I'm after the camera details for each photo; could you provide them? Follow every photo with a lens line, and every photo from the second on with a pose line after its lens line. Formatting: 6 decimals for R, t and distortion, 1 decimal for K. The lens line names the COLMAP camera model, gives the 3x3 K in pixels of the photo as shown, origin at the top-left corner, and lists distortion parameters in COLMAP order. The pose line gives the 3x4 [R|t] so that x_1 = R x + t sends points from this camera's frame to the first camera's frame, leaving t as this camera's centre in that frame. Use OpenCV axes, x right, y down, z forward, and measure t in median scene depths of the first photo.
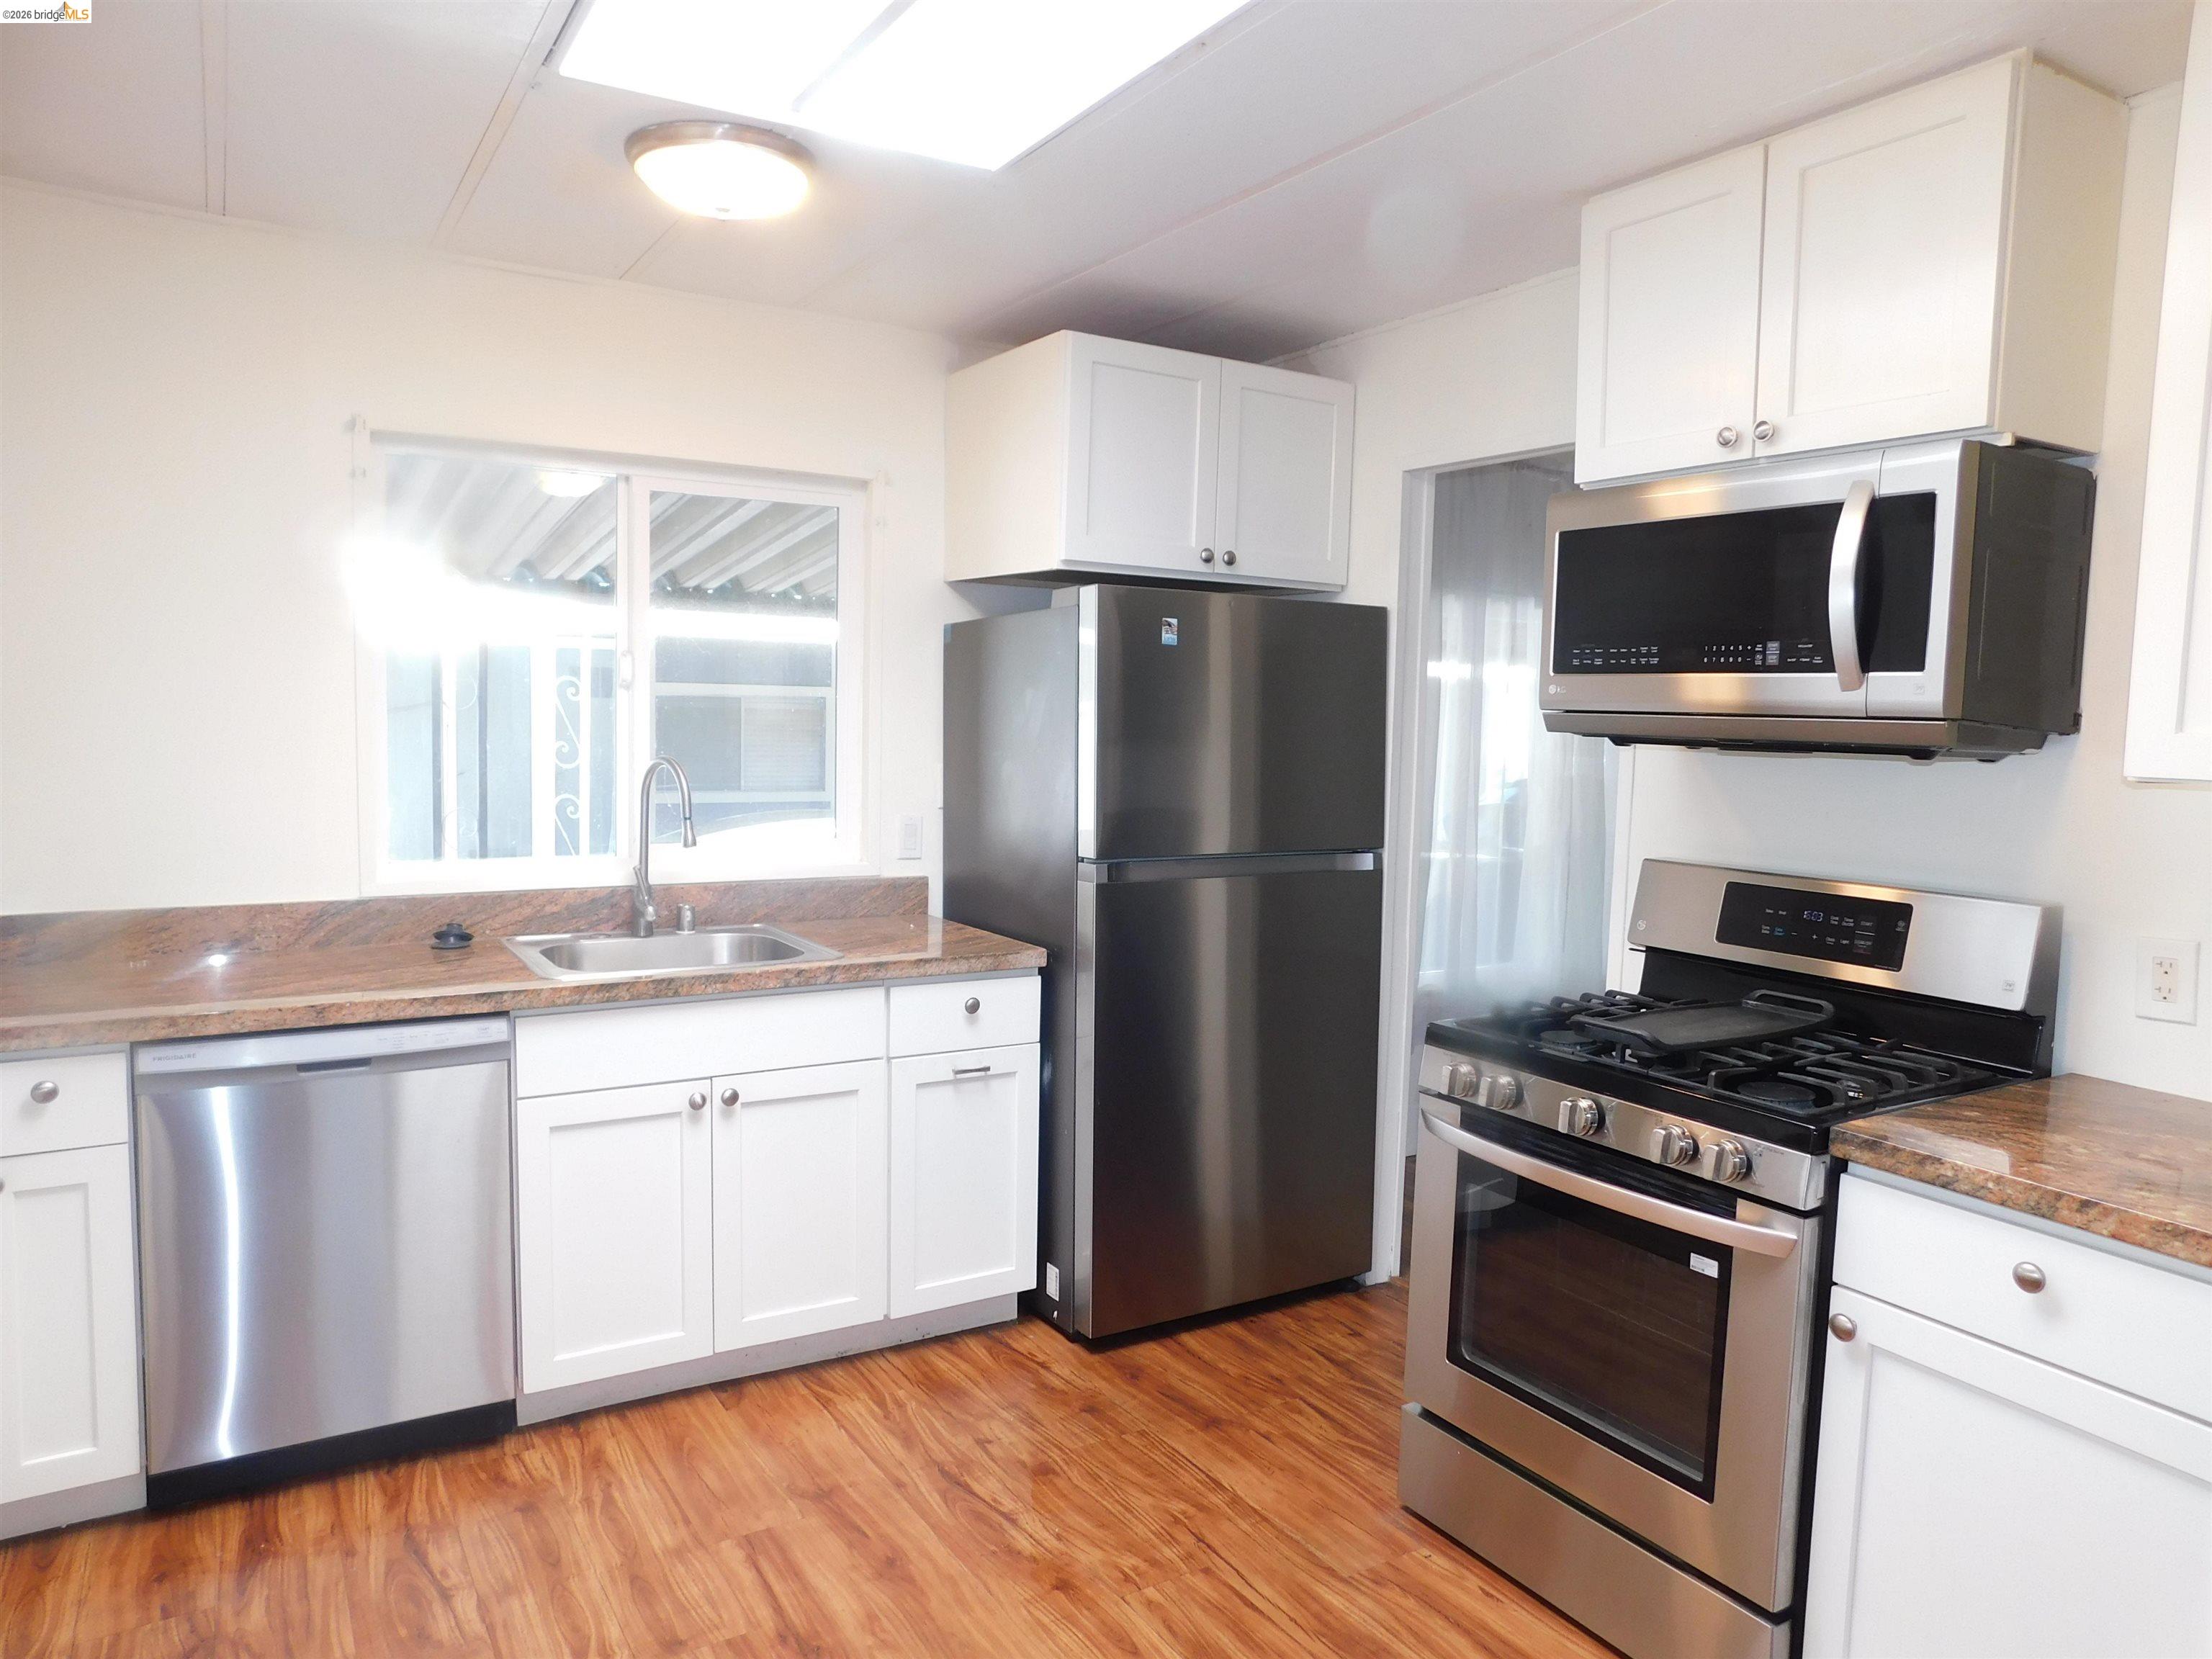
lens RADIAL K [[1486.6, 0, 1106.0], [0, 1486.6, 829.5], [0, 0, 1]] dist [-0.005869, 0.005827]
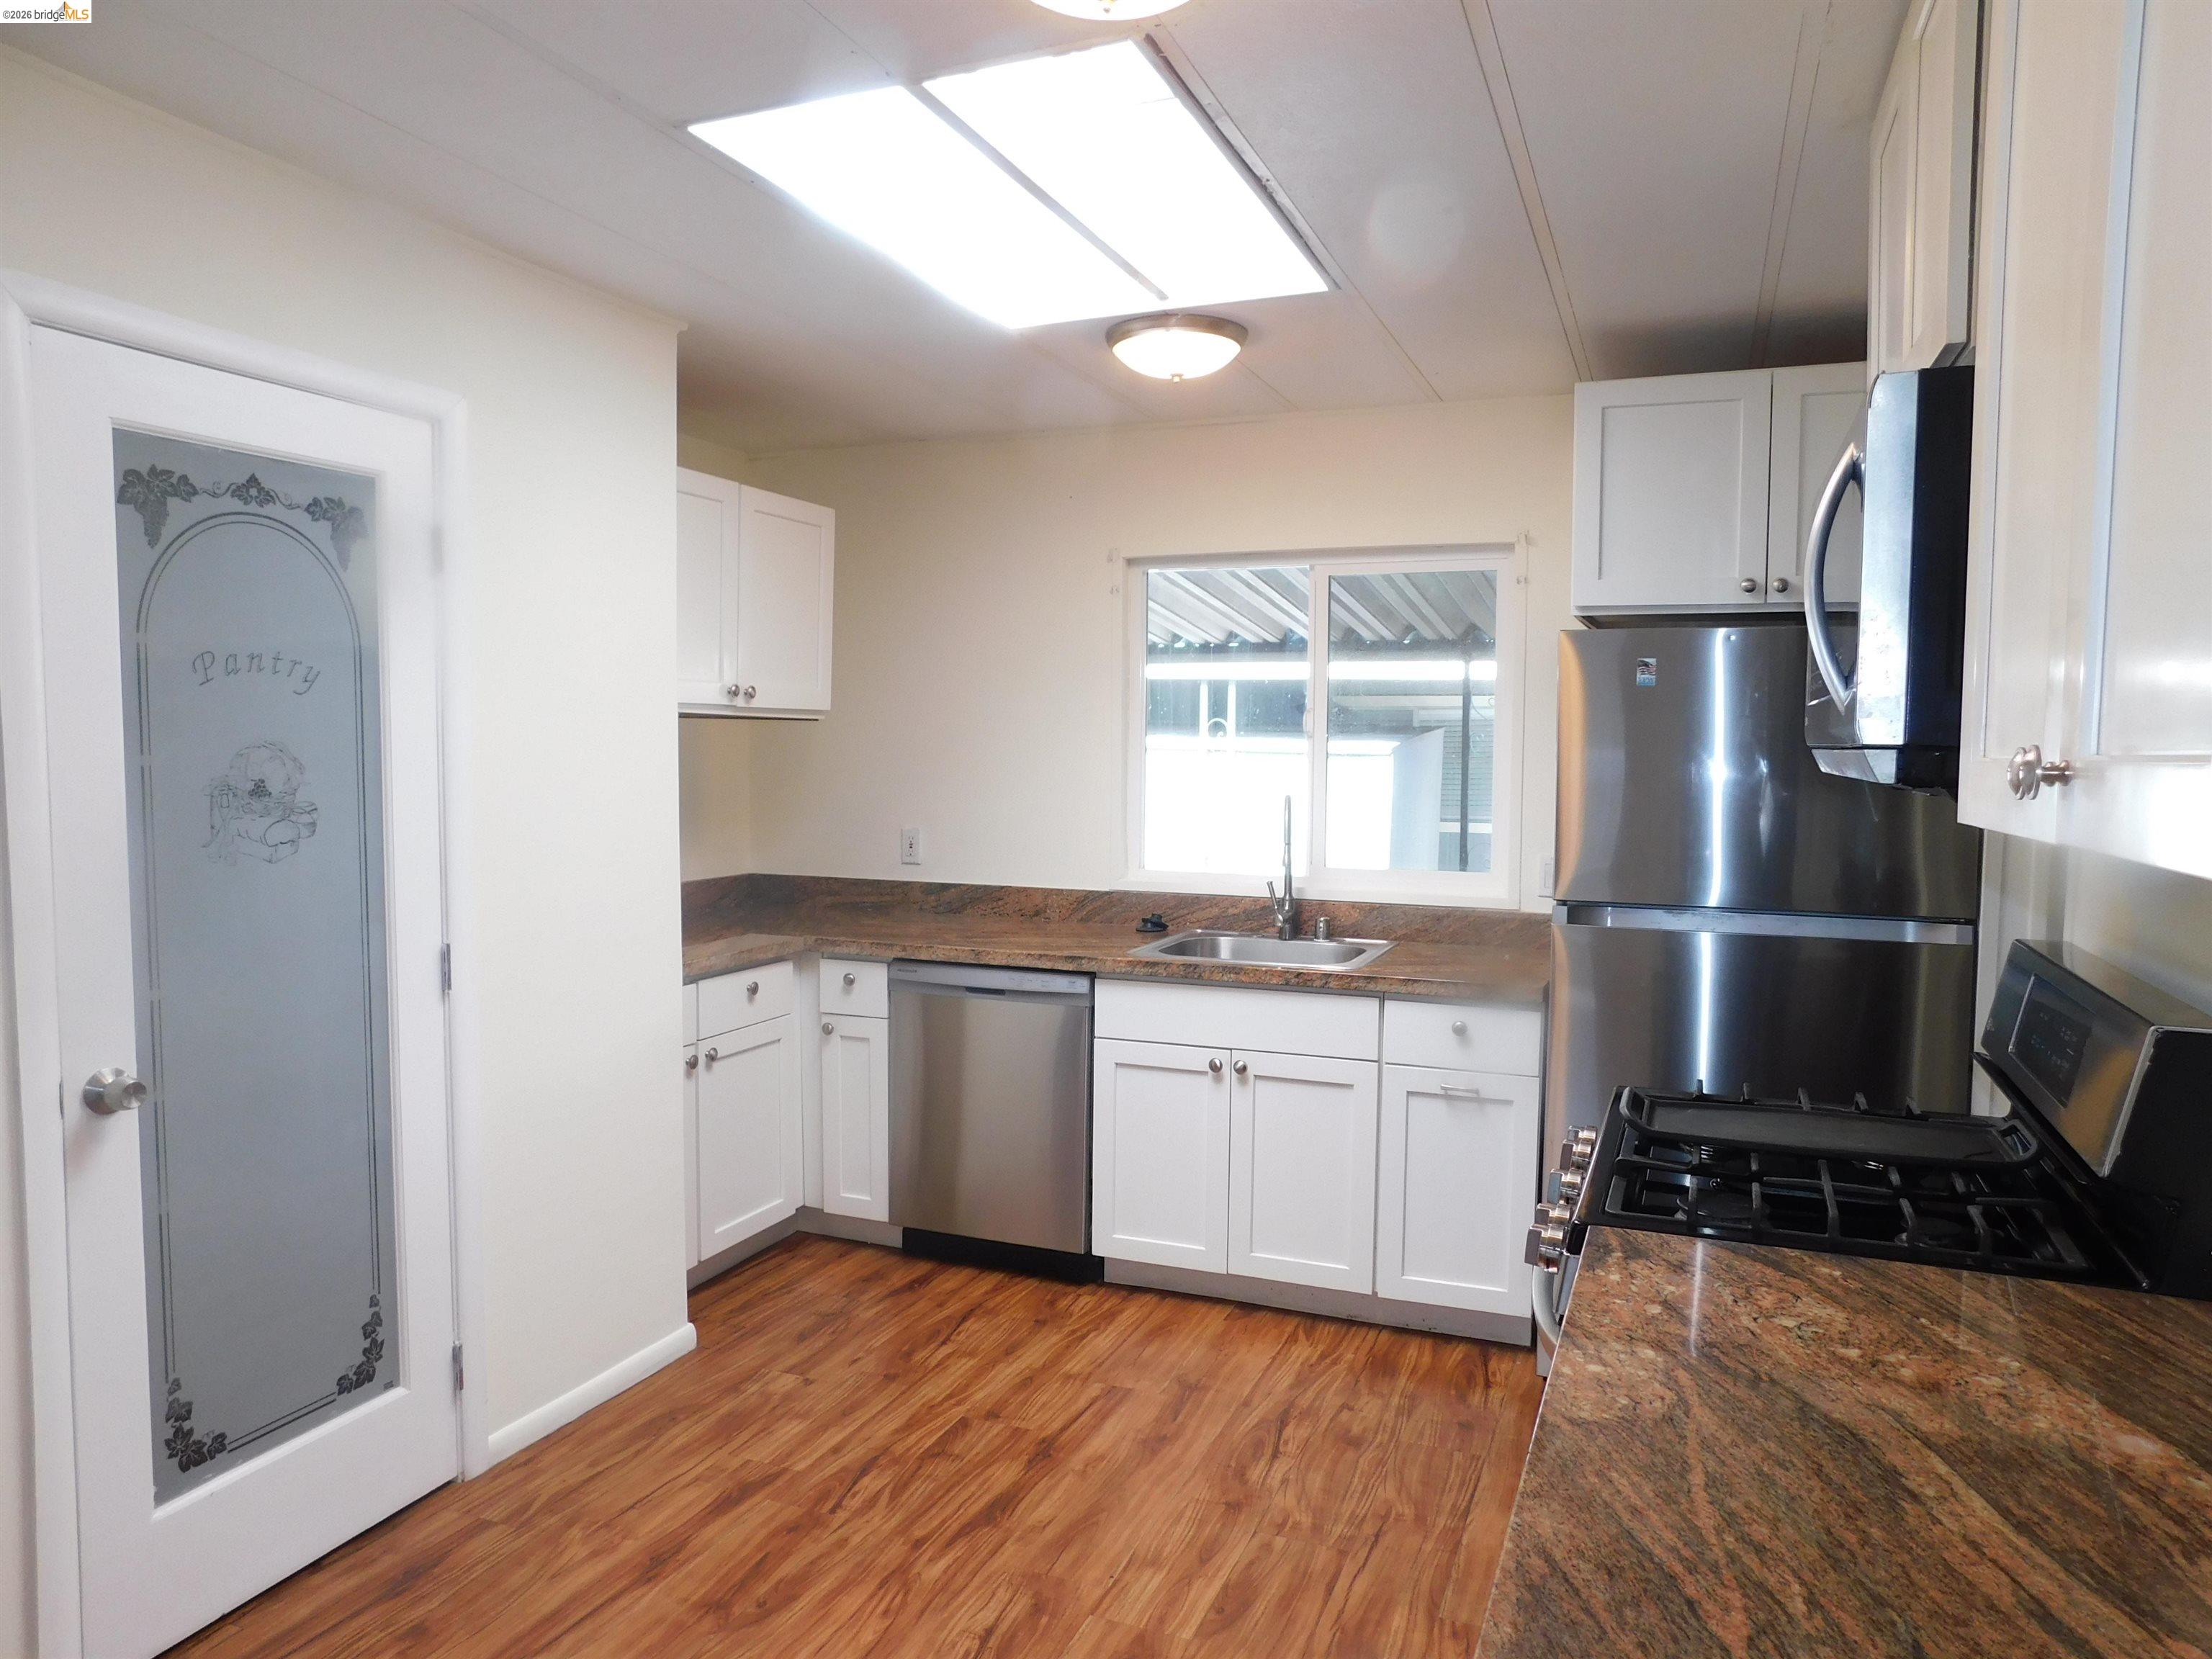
lens RADIAL K [[1486.6, 0, 1106.0], [0, 1486.6, 829.5], [0, 0, 1]] dist [-0.005869, 0.005827]
pose [[0.597081, 0.034562, -0.801436, 0.676651], [-0.060251, 0.998182, -0.001841, -0.009005], [0.799915, 0.049387, 0.598078, 0.162834]]
